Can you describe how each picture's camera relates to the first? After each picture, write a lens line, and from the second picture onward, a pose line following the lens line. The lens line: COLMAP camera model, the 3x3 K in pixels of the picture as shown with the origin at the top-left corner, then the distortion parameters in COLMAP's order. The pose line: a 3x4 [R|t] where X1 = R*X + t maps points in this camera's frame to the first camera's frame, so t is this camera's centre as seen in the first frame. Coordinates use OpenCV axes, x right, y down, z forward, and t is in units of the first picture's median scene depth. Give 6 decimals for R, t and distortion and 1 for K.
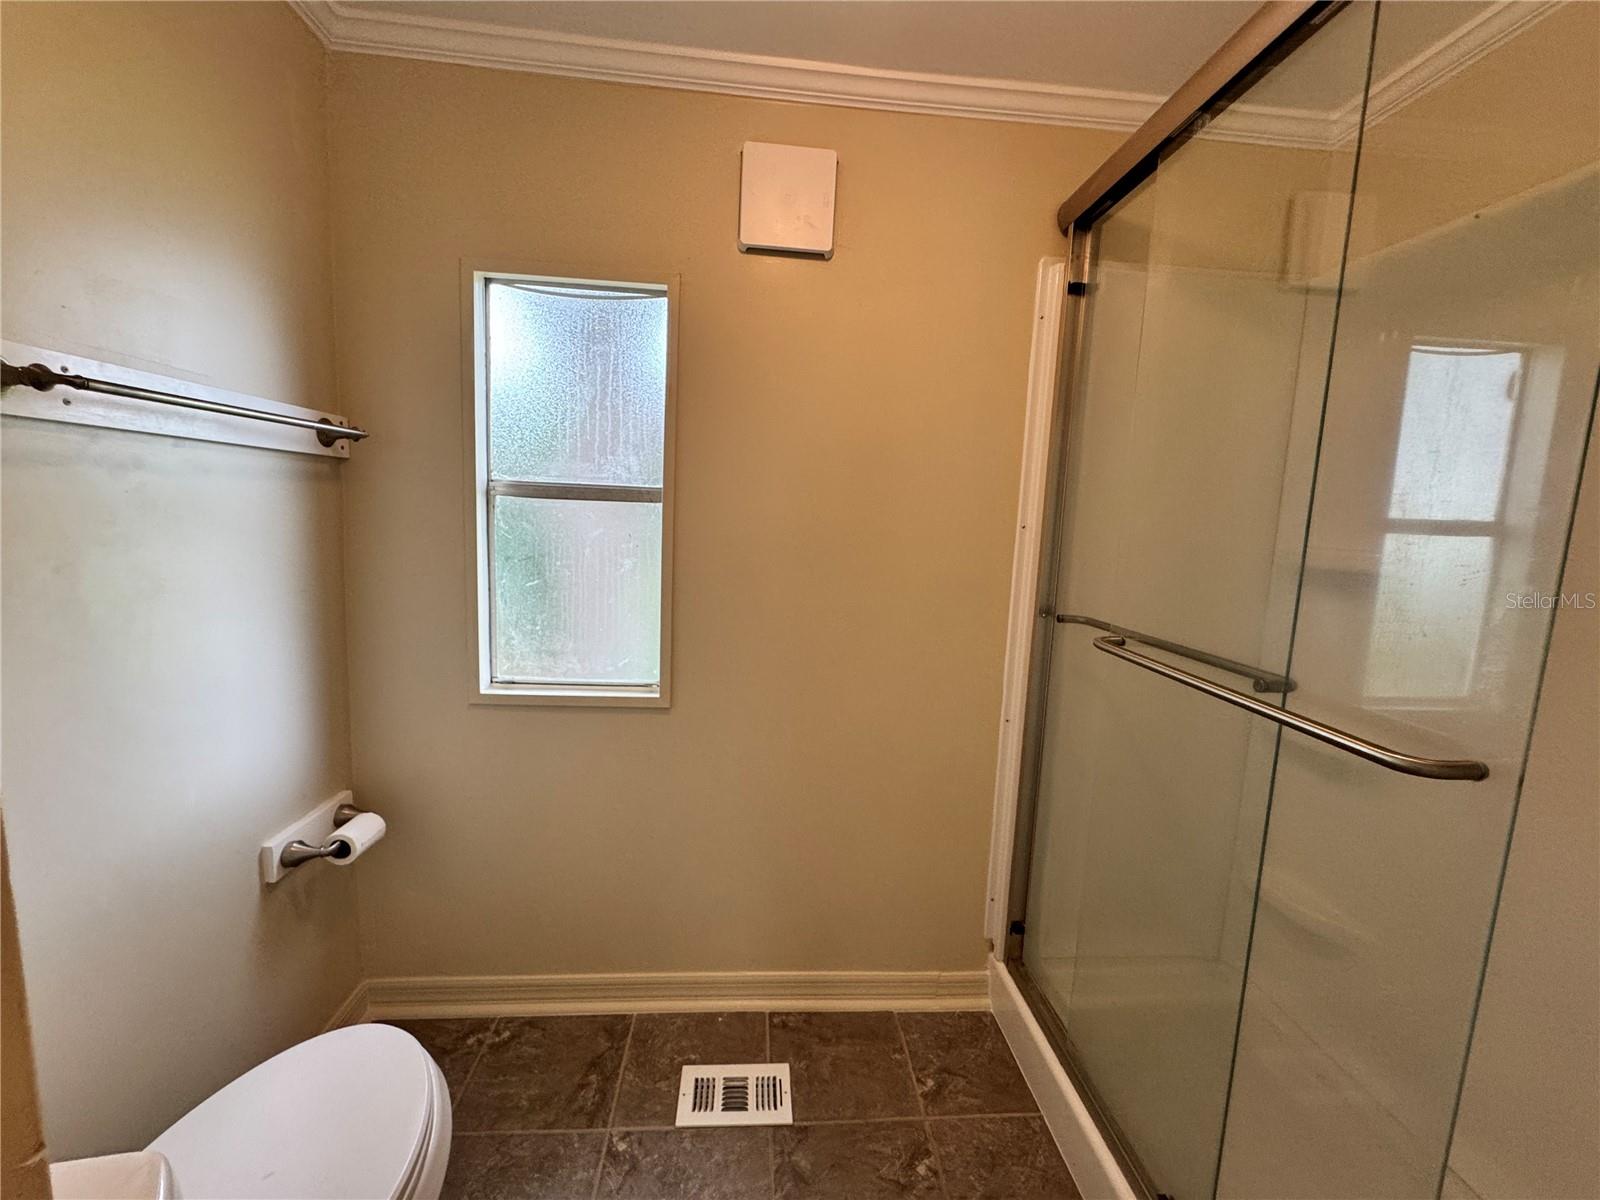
lens RADIAL K [[638.4, 0, 804.2], [0, 638.4, 600.9], [0, 0, 1]] dist [-0.013510, -0.000278]
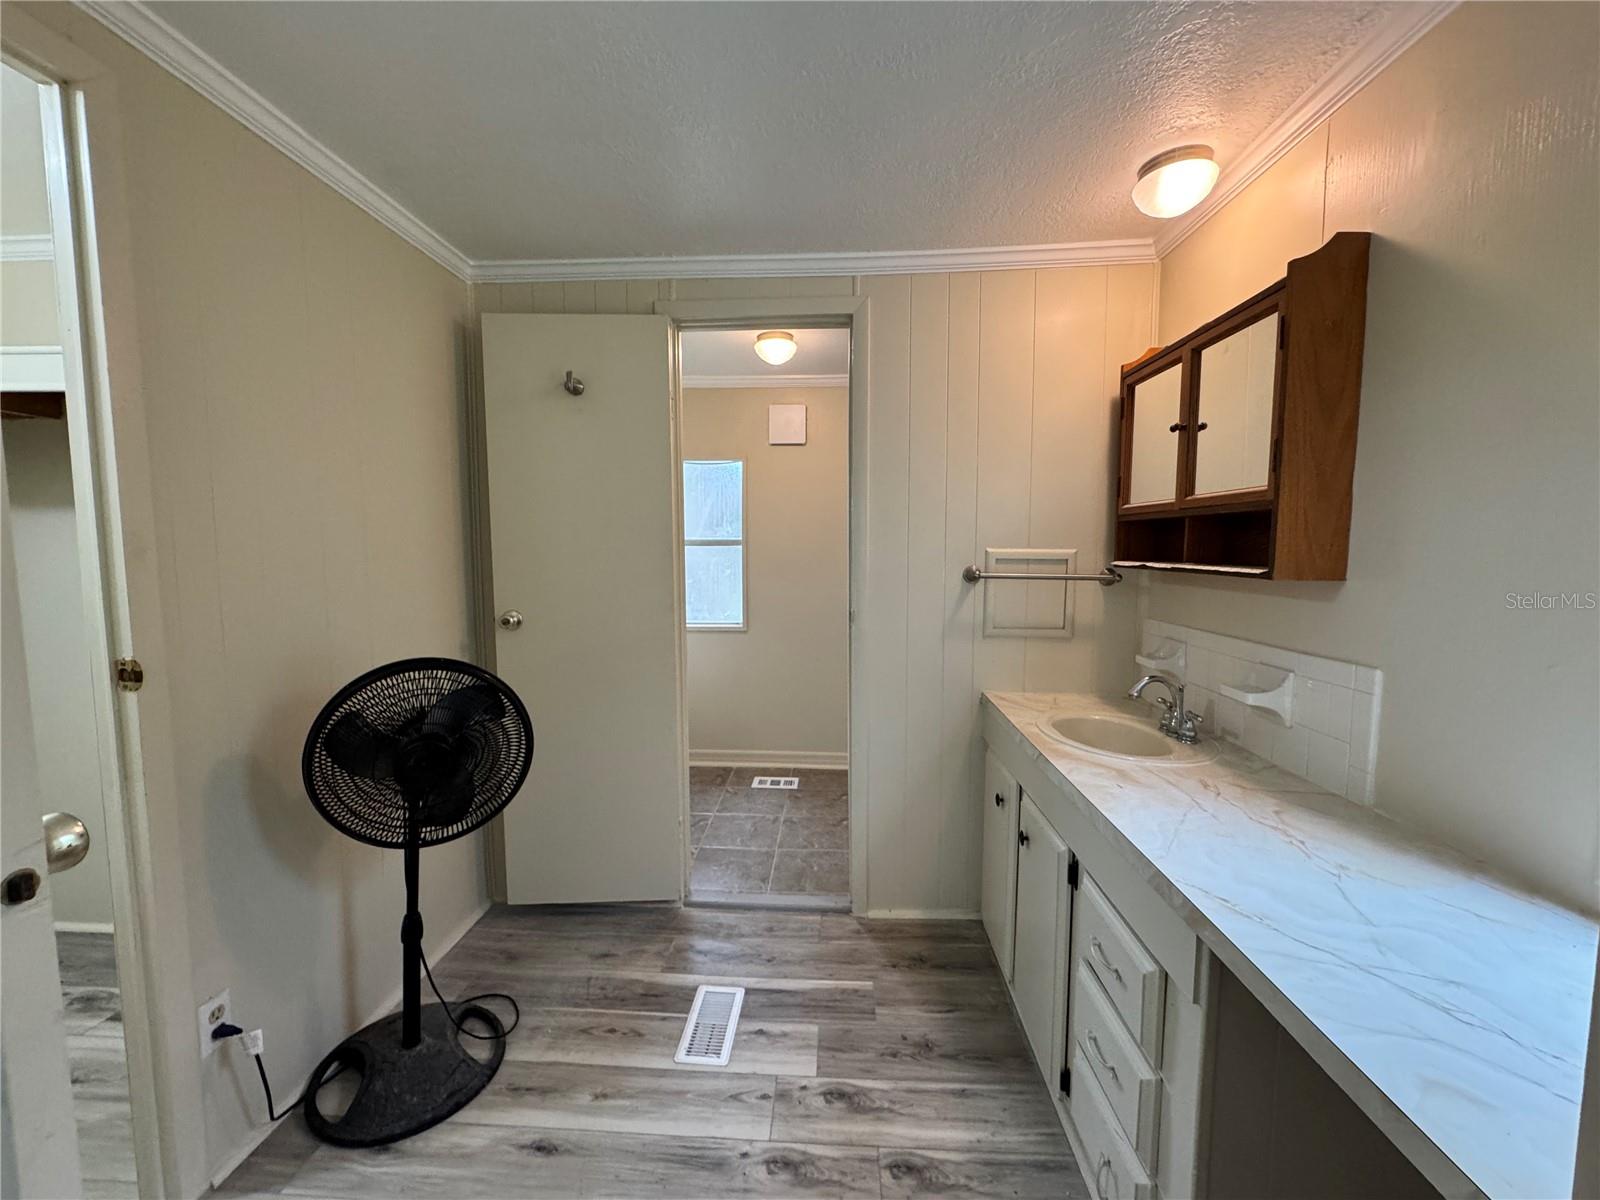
lens RADIAL K [[638.4, 0, 799.1], [0, 638.4, 598.3], [0, 0, 1]] dist [-0.013510, -0.000278]
pose [[0.989083, -0.030290, -0.144210, 0.358361], [0.023655, 0.998591, -0.047507, 0.182199], [0.145446, 0.043577, 0.988406, -1.455619]]
